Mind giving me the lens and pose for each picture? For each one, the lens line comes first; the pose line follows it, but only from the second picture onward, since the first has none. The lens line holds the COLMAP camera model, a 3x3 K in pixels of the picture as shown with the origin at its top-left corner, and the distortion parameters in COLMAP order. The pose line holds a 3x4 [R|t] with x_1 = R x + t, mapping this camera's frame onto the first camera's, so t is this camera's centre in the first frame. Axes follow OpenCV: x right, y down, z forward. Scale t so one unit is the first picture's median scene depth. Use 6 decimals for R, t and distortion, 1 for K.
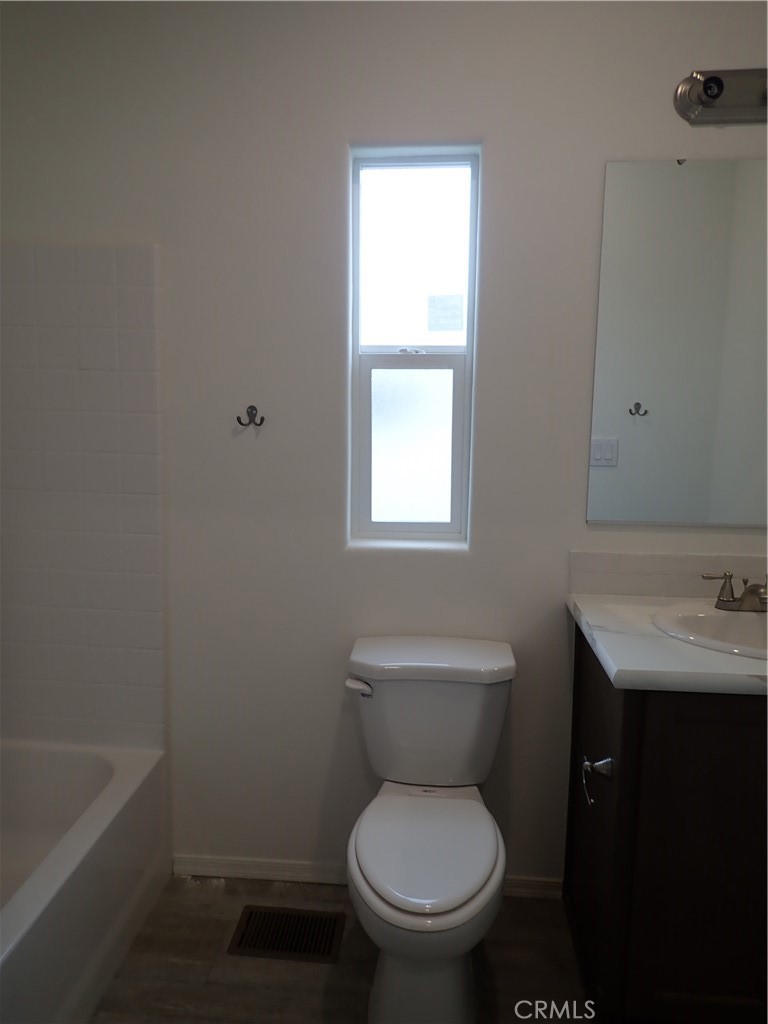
lens RADIAL K [[755.9, 0, 380.0], [0, 755.9, 504.7], [0, 0, 1]] dist [0.003136, -0.001934]
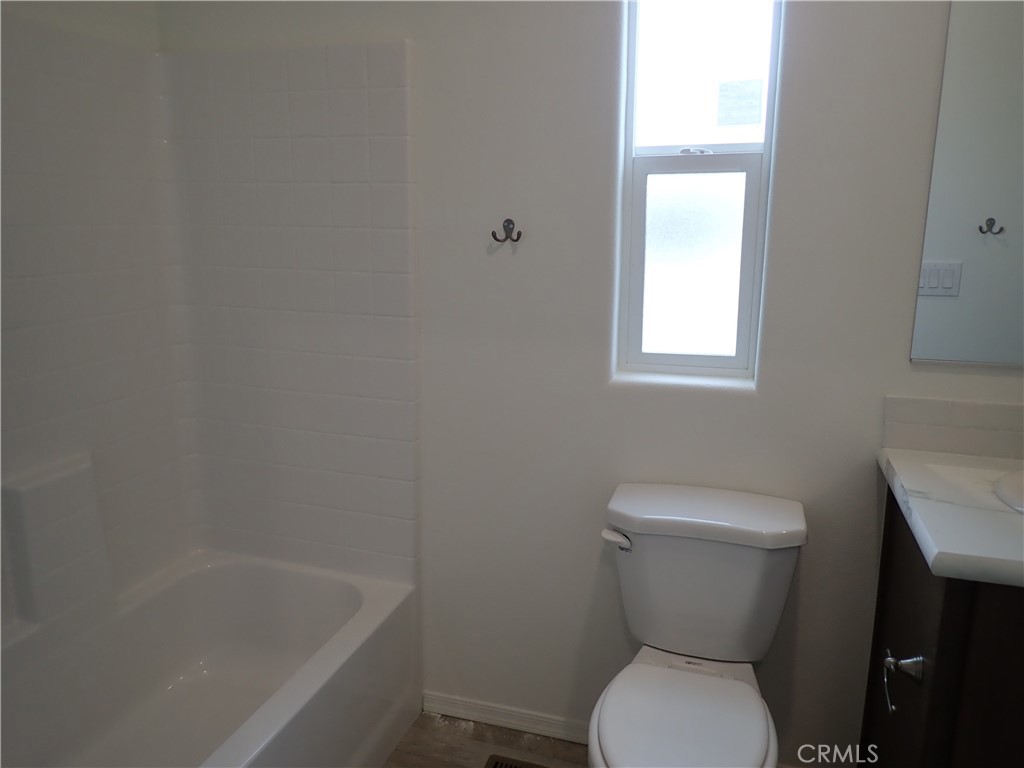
lens RADIAL K [[755.8, 0, 506.8], [0, 755.8, 388.7], [0, 0, 1]] dist [0.001684, -0.010257]
pose [[0.972471, 0.039244, -0.229695, 0.041598], [-0.023697, 0.997262, 0.070056, 0.006692], [0.231815, -0.062684, 0.970738, 0.119157]]
